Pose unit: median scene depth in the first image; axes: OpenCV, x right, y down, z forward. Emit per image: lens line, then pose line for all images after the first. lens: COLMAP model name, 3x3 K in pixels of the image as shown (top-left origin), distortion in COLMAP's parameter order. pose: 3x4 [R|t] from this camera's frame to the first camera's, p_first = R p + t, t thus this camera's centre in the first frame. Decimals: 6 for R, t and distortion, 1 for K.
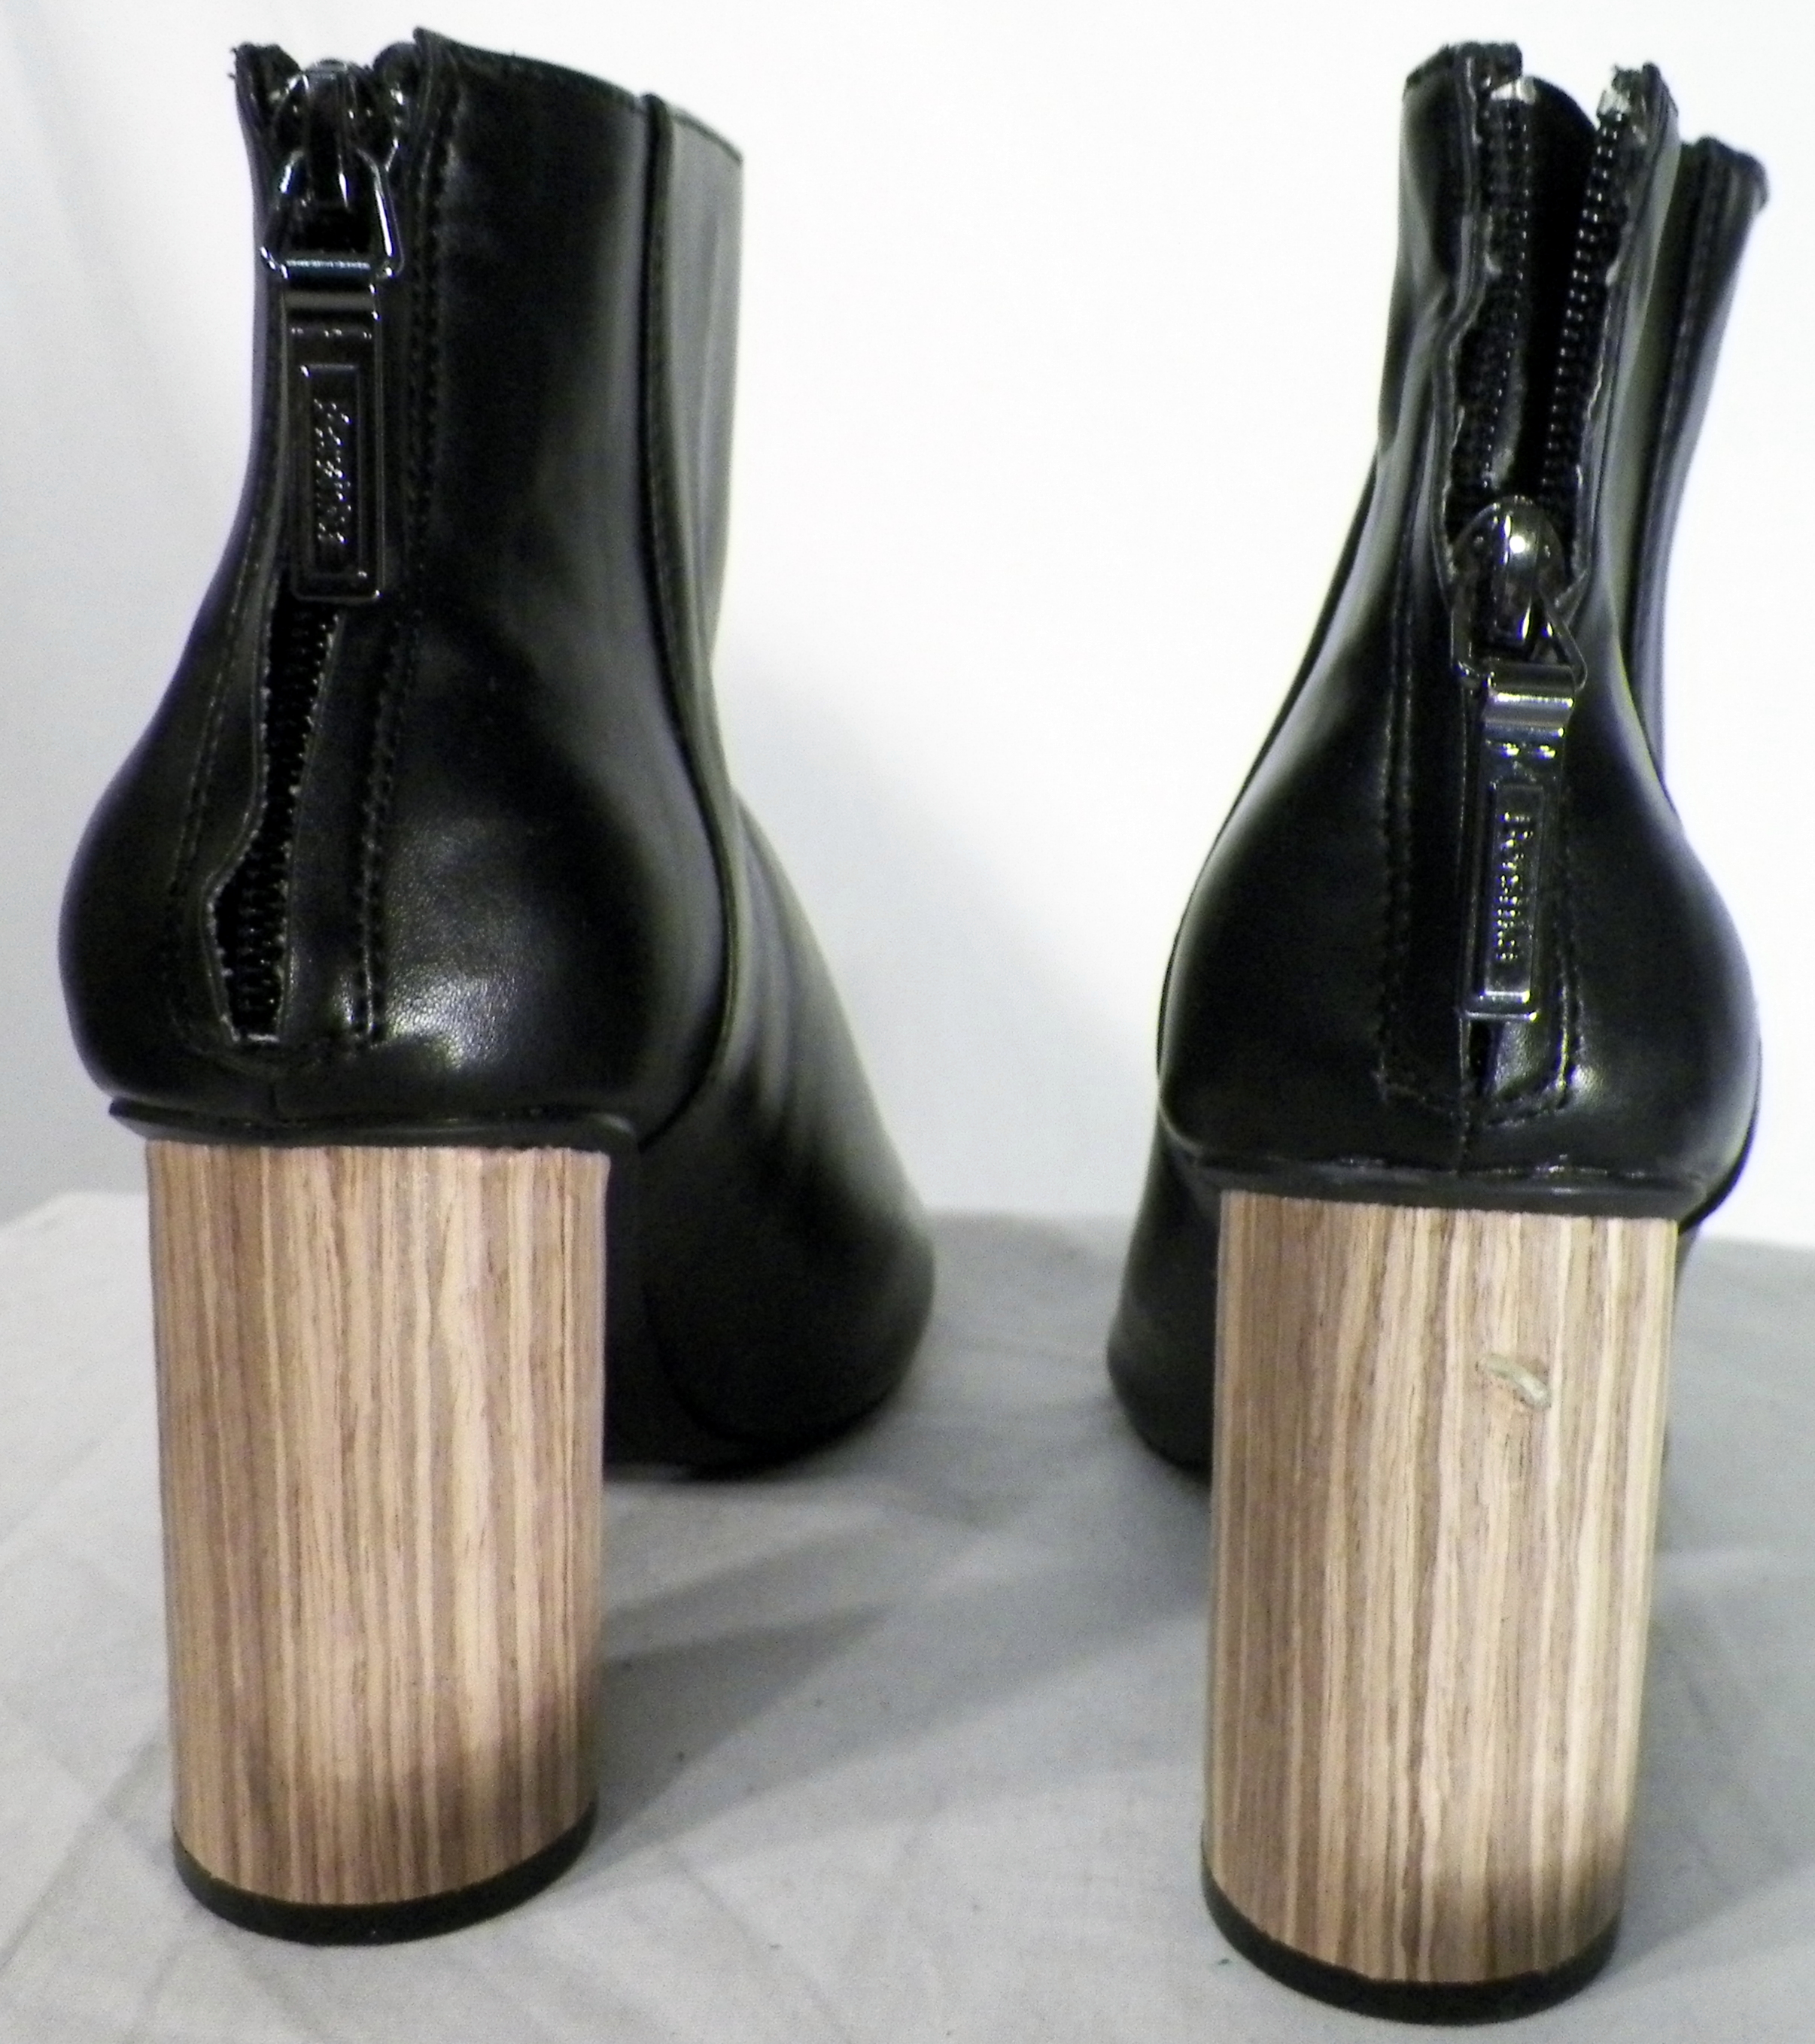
lens RADIAL K [[2754.8, 0, 907.5], [0, 2754.8, 1022.0], [0, 0, 1]] dist [0.002554, -0.054643]
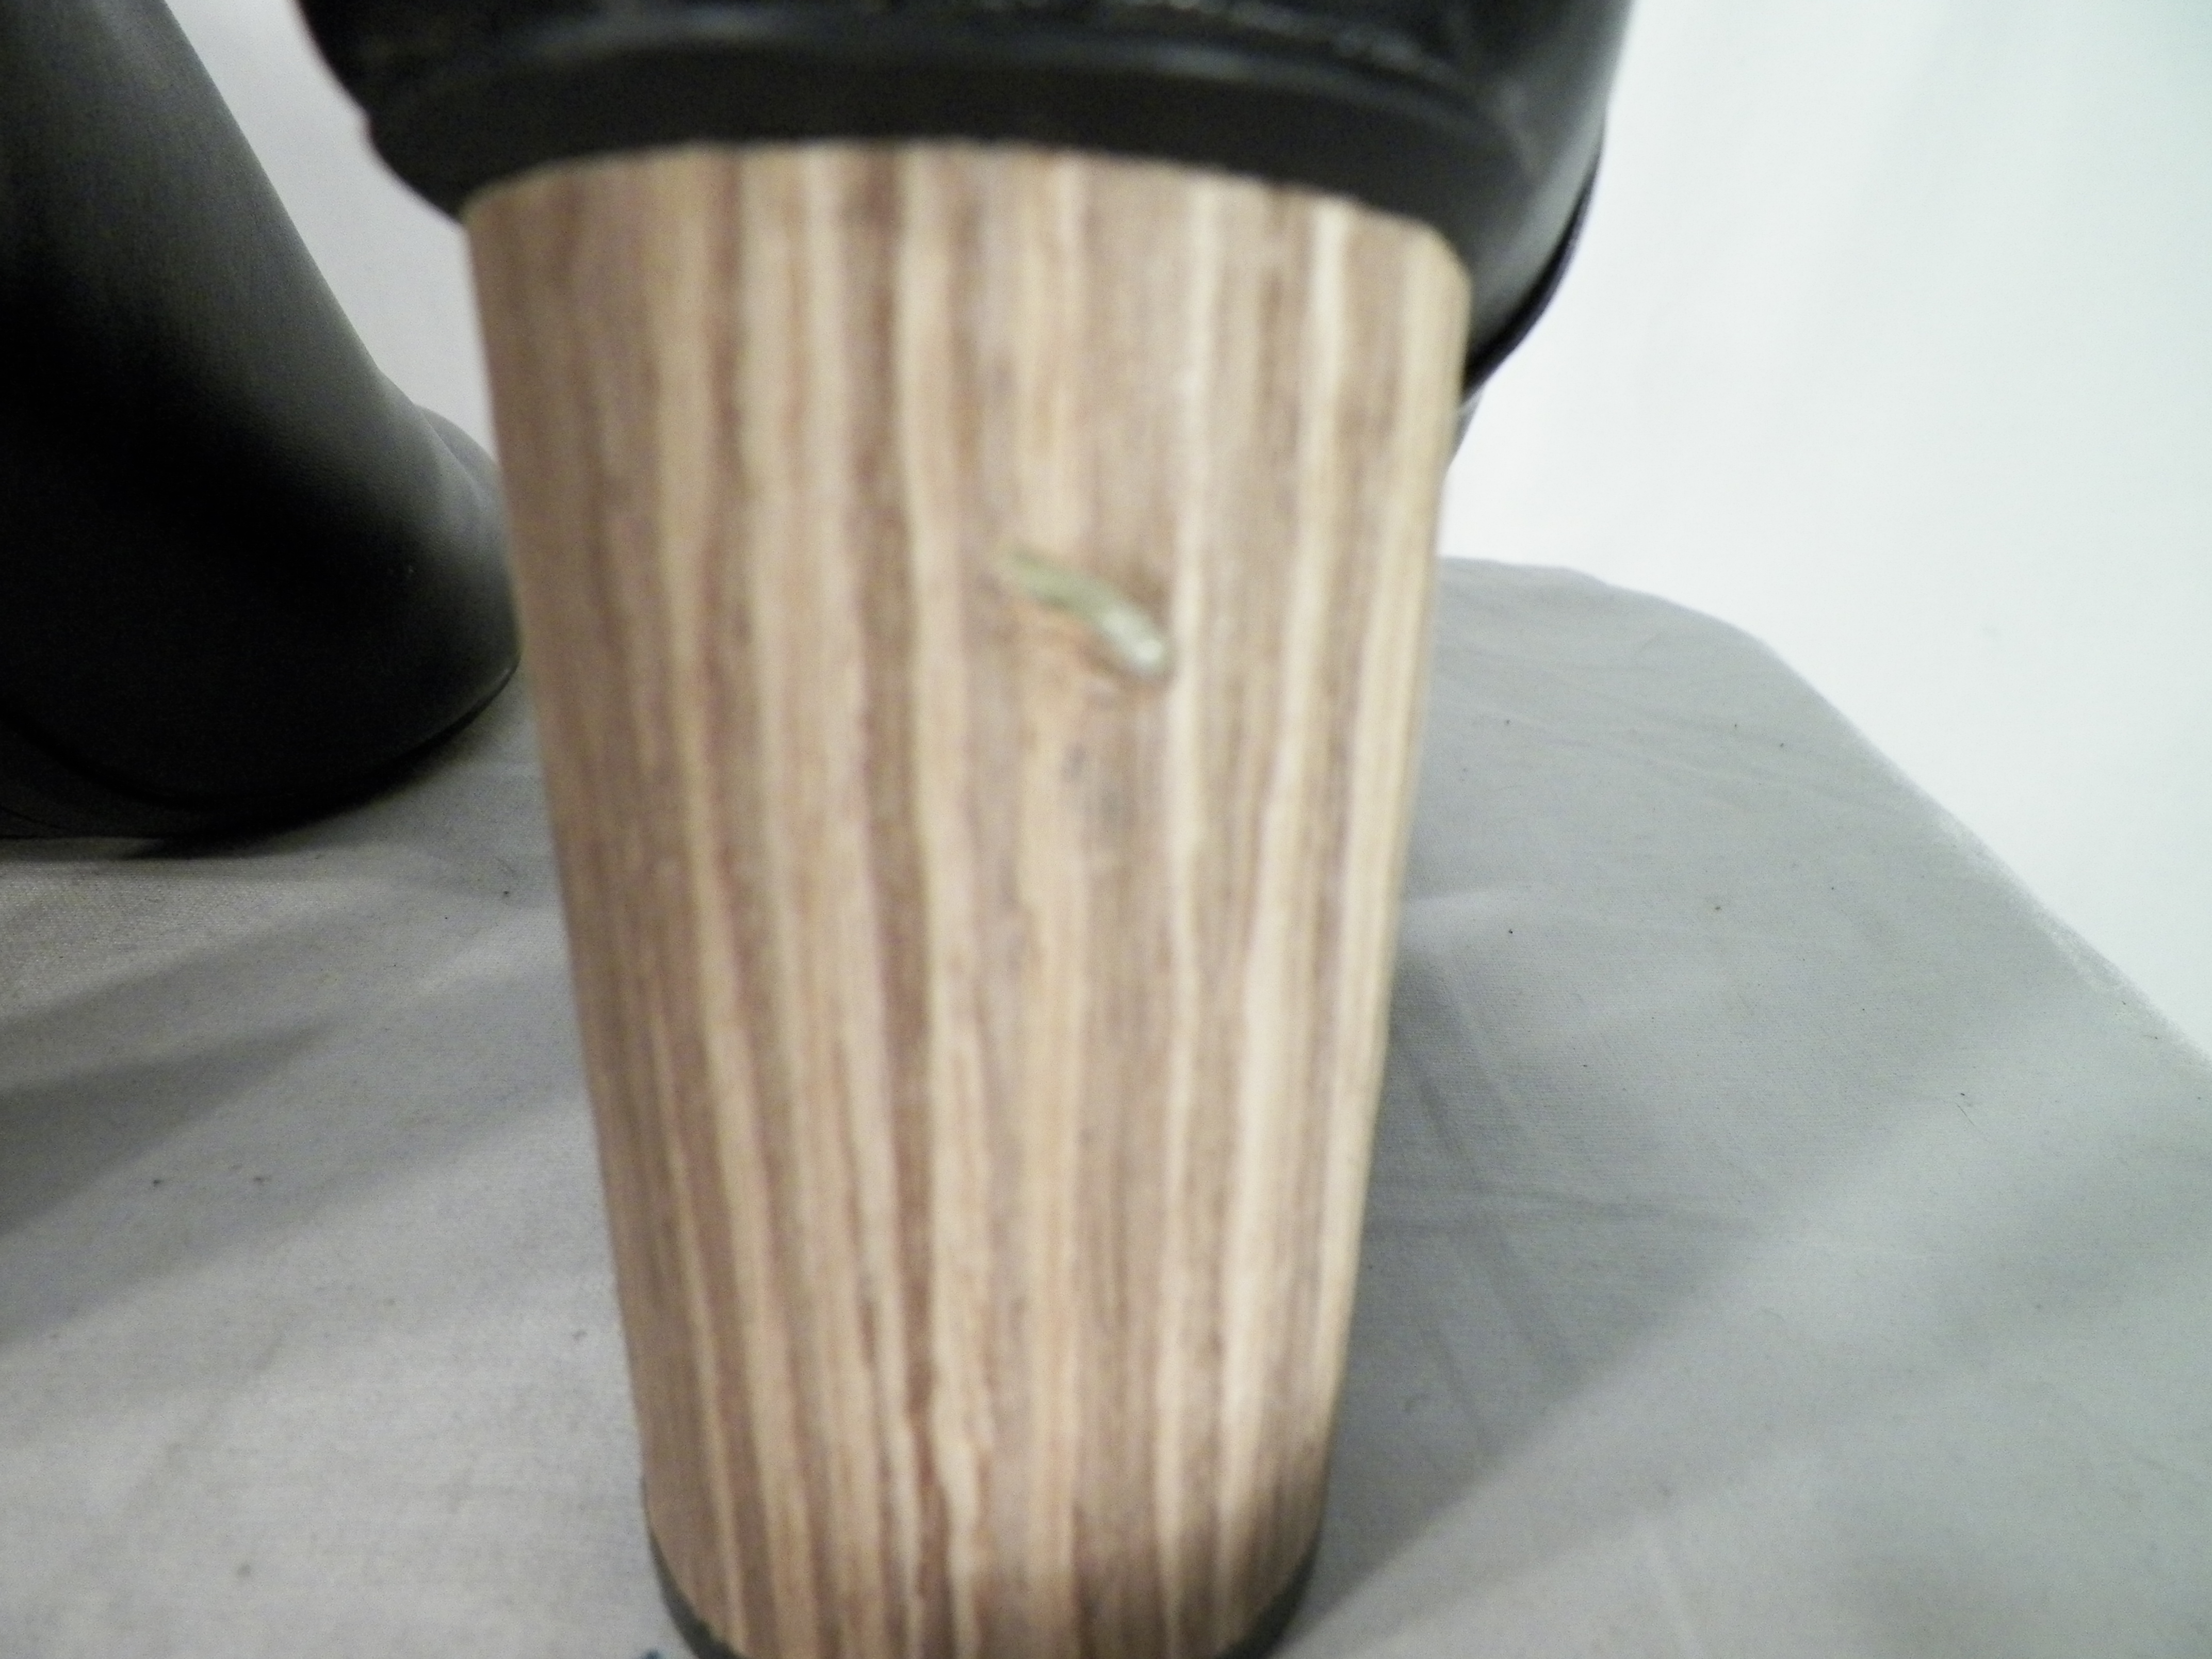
lens RADIAL K [[878.3, 0, 1106.0], [0, 878.3, 829.5], [0, 0, 1]] dist [0.001264, -0.000018]
pose [[0.999355, -0.035870, 0.001973, 0.221489], [0.034706, 0.978179, 0.204846, 0.134084], [-0.009278, -0.204646, 0.978792, 0.861182]]
